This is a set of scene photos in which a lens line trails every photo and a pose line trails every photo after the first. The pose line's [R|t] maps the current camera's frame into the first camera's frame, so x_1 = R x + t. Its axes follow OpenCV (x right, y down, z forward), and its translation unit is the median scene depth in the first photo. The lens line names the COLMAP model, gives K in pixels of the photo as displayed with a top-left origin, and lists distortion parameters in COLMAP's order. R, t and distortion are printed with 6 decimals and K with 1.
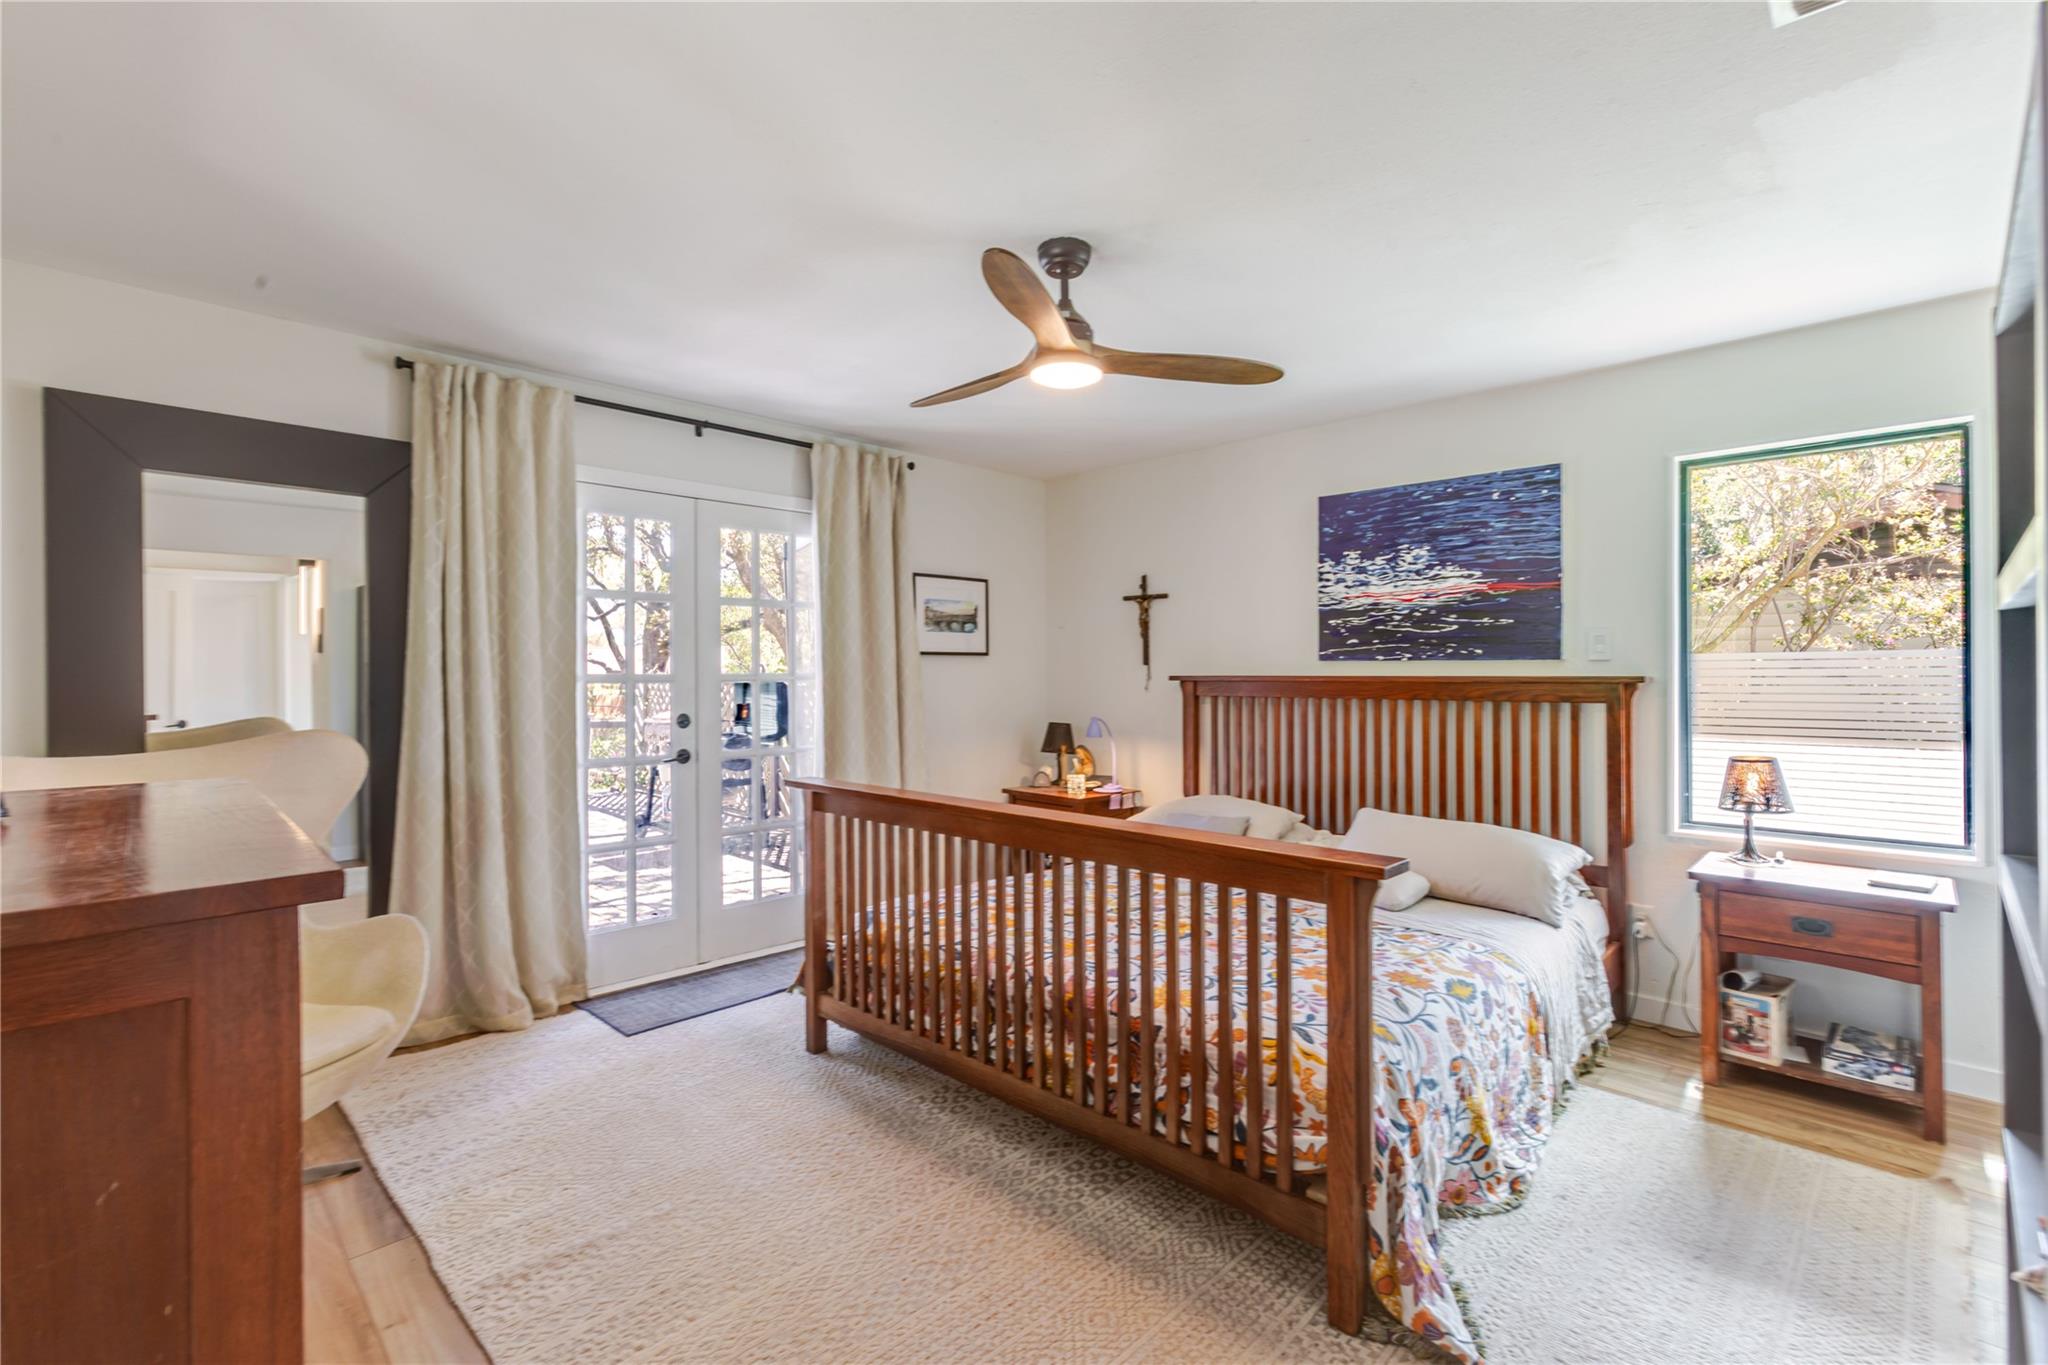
lens RADIAL K [[922.7, 0, 1029.6], [0, 922.7, 675.8], [0, 0, 1]] dist [-0.013479, 0.013138]
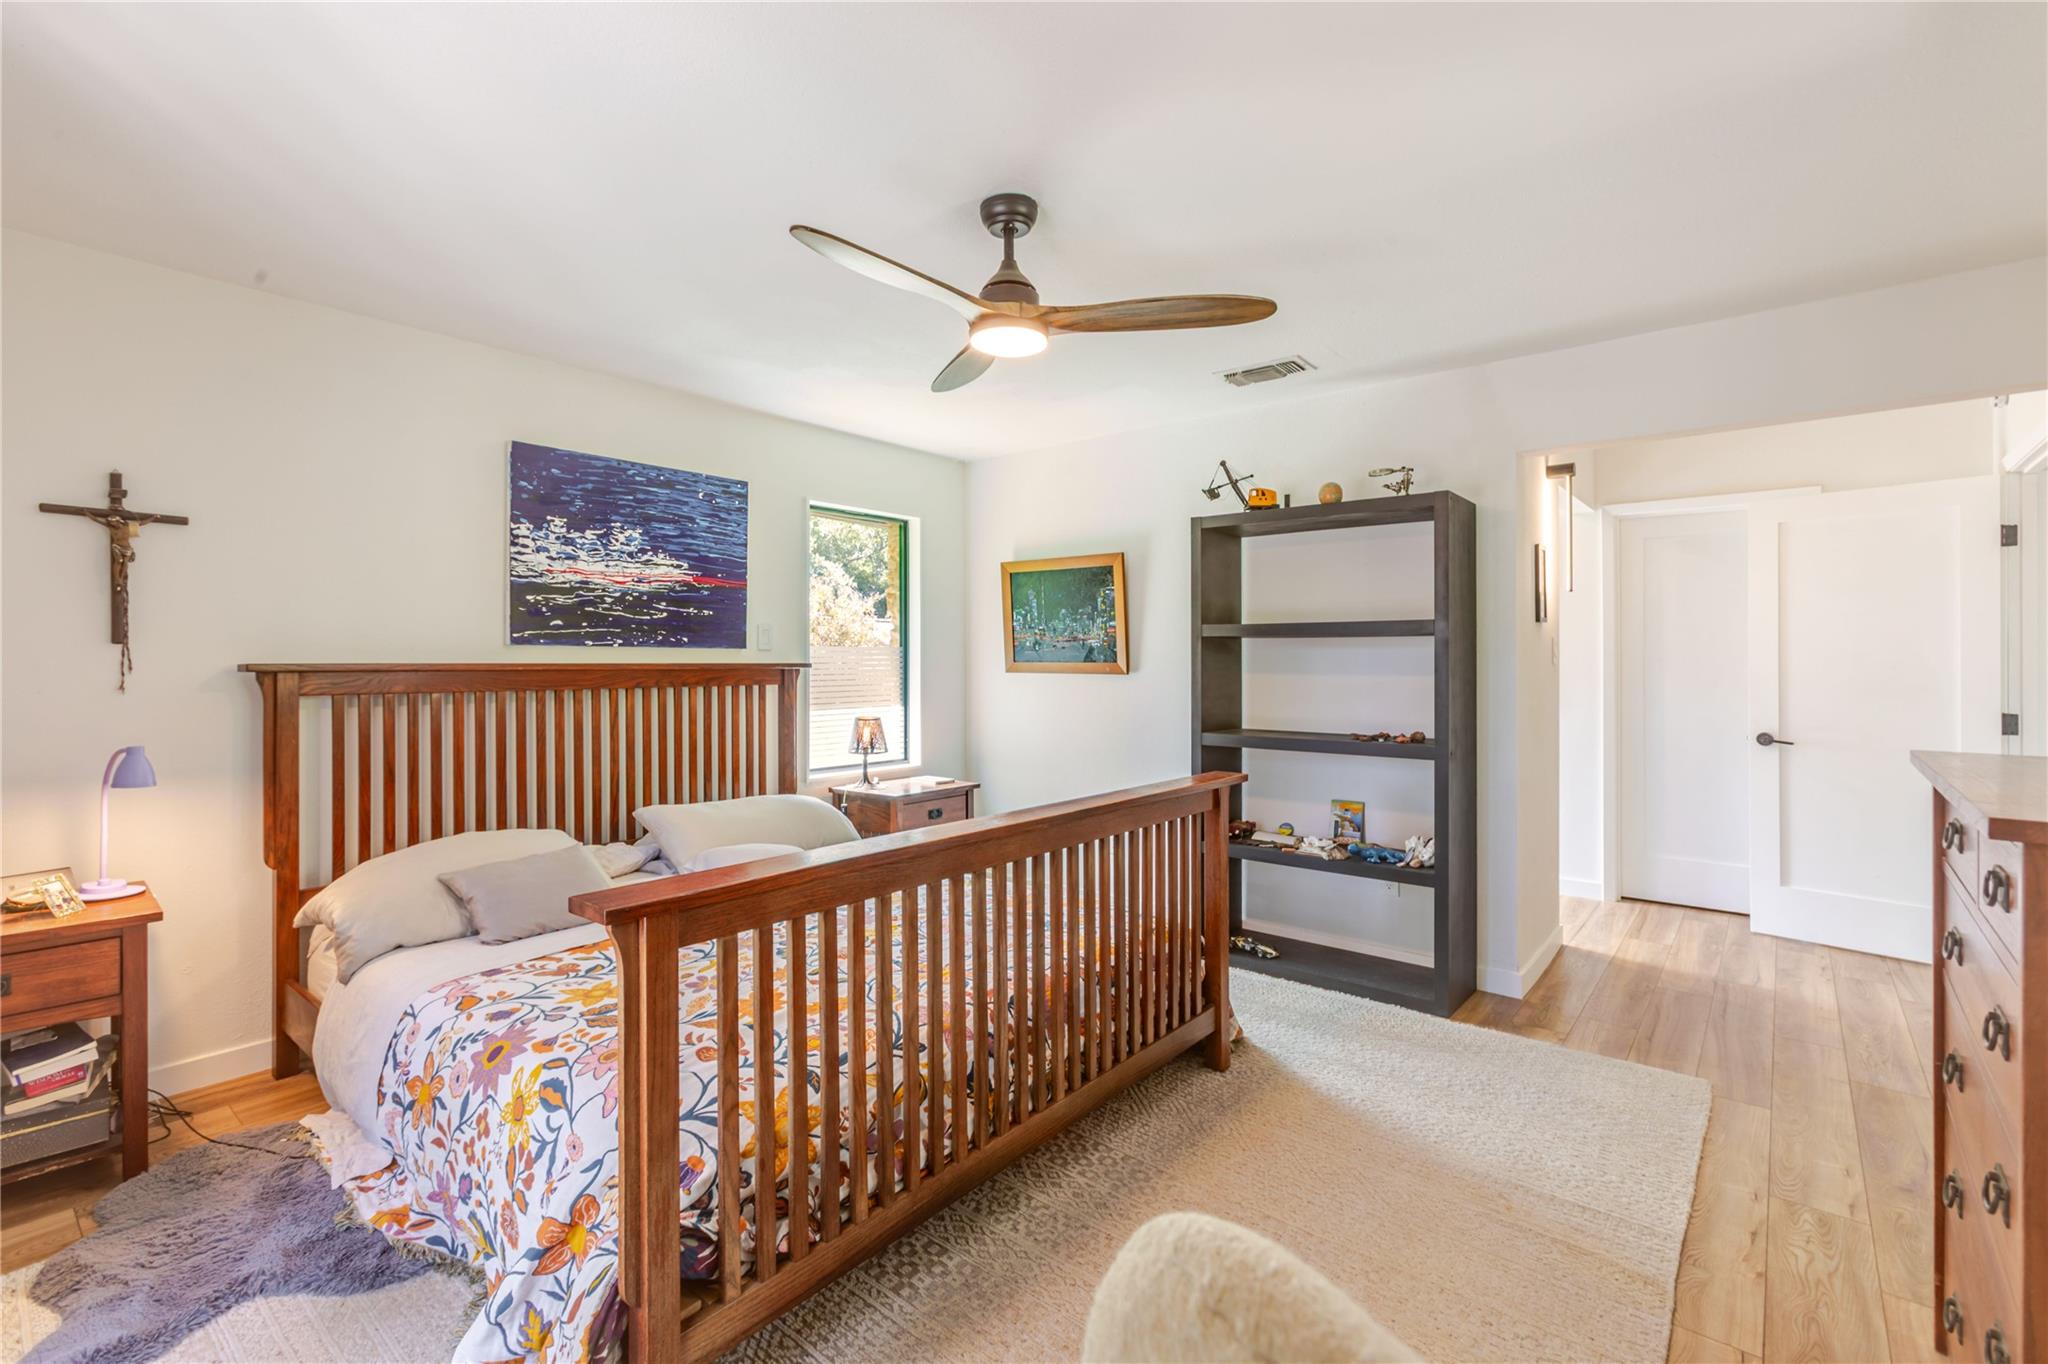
lens RADIAL K [[922.7, 0, 1029.4], [0, 922.7, 673.7], [0, 0, 1]] dist [-0.013479, 0.013138]
pose [[-0.083412, -0.011299, 0.996451, -0.569212], [0.003144, 0.999928, 0.011602, 0.001605], [-0.996510, 0.004101, -0.083371, 0.669479]]
